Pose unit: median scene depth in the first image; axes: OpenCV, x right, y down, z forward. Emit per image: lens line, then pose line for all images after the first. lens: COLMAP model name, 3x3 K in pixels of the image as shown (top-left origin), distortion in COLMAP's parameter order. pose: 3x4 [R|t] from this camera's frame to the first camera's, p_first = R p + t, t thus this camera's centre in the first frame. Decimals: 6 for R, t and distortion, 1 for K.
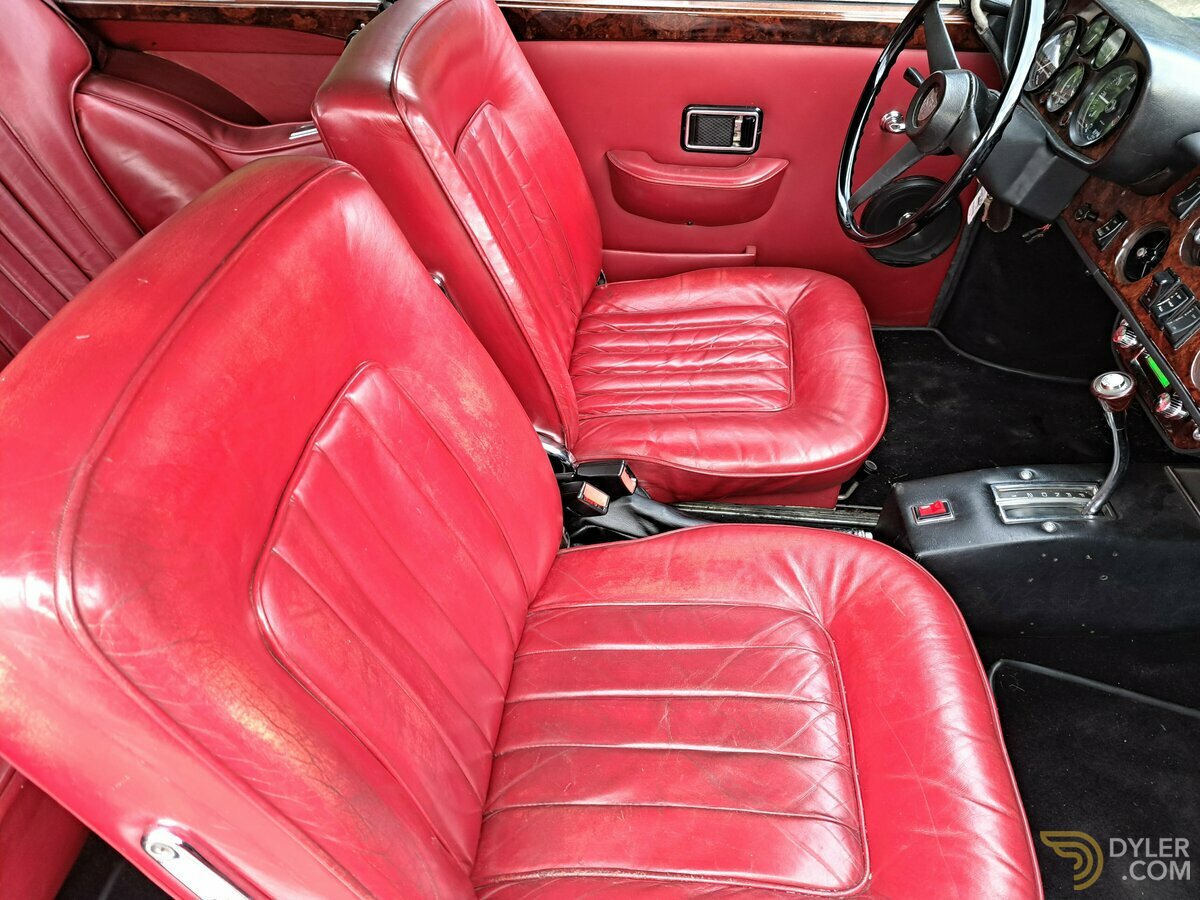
lens RADIAL K [[880.8, 0, 600.0], [0, 880.8, 450.0], [0, 0, 1]] dist [0.054793, -0.043919]
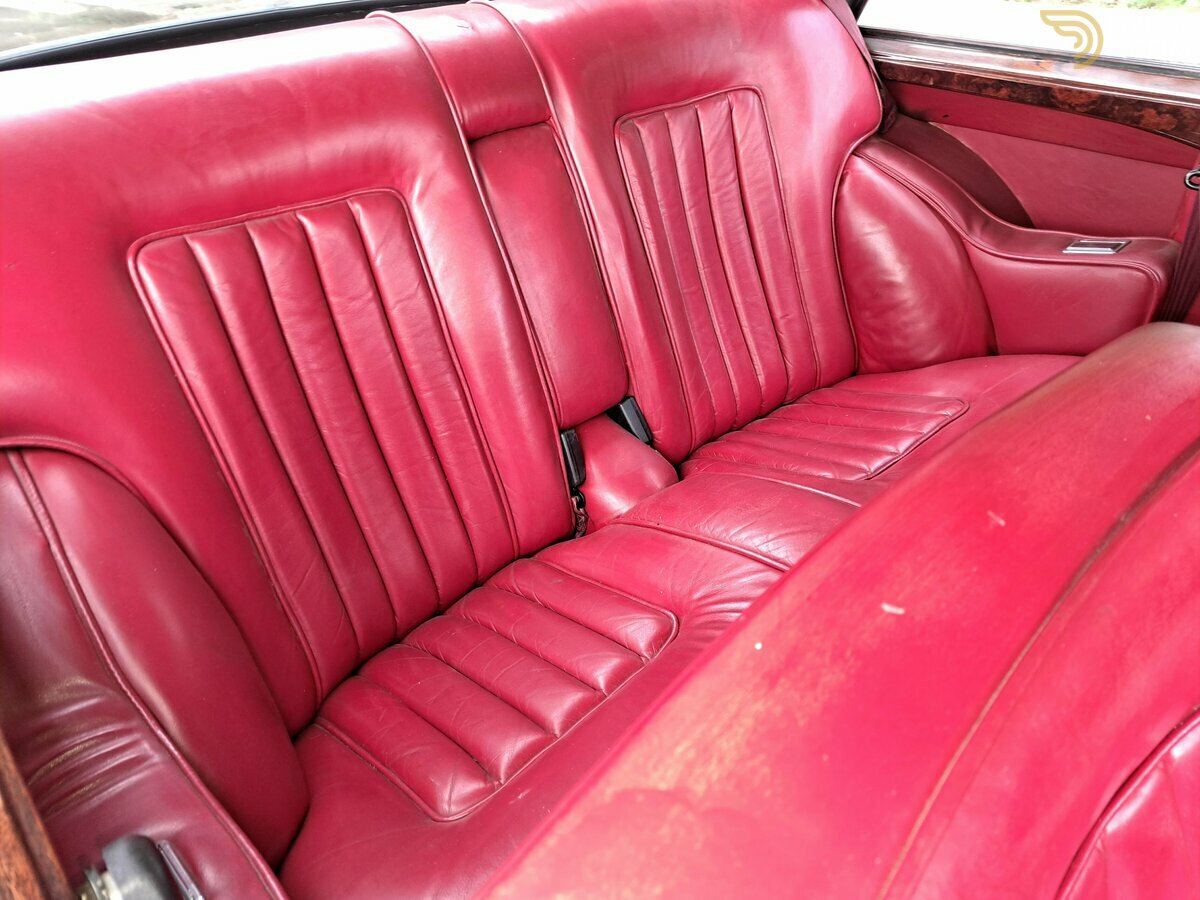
lens RADIAL K [[880.8, 0, 600.0], [0, 880.8, 450.0], [0, 0, 1]] dist [0.054793, -0.043919]
pose [[0.749953, 0.368679, -0.549224, -0.160967], [-0.408234, 0.911263, 0.054272, -0.062308], [0.520496, 0.183510, 0.833911, 0.150579]]
